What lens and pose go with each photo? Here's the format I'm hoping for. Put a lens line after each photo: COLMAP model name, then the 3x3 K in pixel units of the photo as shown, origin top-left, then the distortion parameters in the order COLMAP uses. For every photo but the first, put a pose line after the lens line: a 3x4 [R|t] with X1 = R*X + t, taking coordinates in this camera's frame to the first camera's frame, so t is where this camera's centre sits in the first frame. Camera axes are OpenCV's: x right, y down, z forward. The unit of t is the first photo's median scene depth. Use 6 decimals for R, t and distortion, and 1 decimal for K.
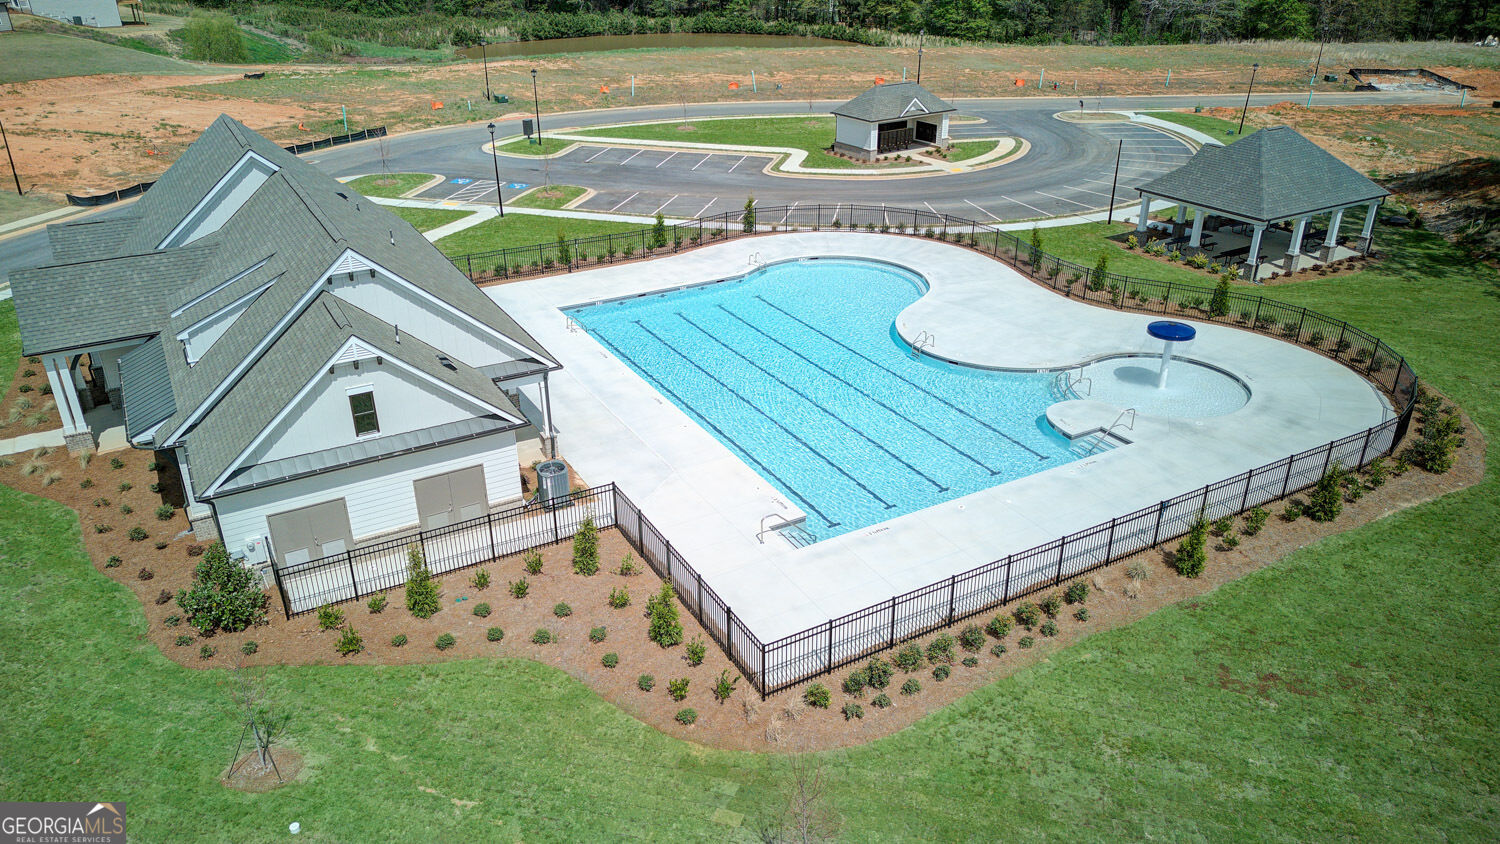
lens RADIAL K [[1056.2, 0, 750.0], [0, 1056.2, 422.0], [0, 0, 1]] dist [0.058101, -0.056071]
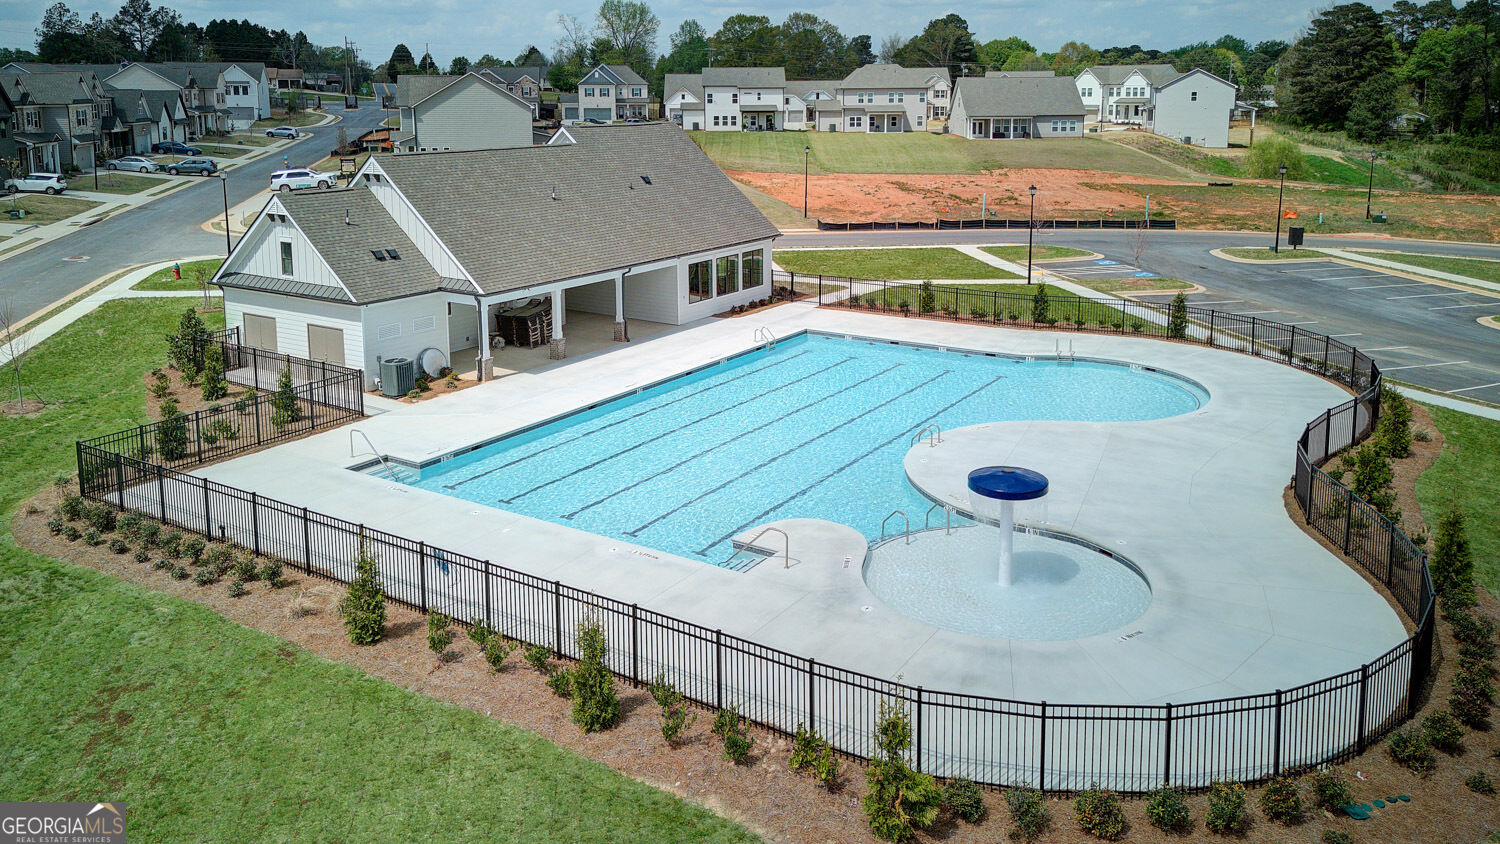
lens RADIAL K [[1056.2, 0, 750.0], [0, 1056.2, 422.0], [0, 0, 1]] dist [0.058101, -0.056071]
pose [[0.482214, 0.274758, -0.831852, 1.096576], [-0.381702, 0.920570, 0.082794, -0.152194], [0.788526, 0.277595, 0.548787, 0.771370]]
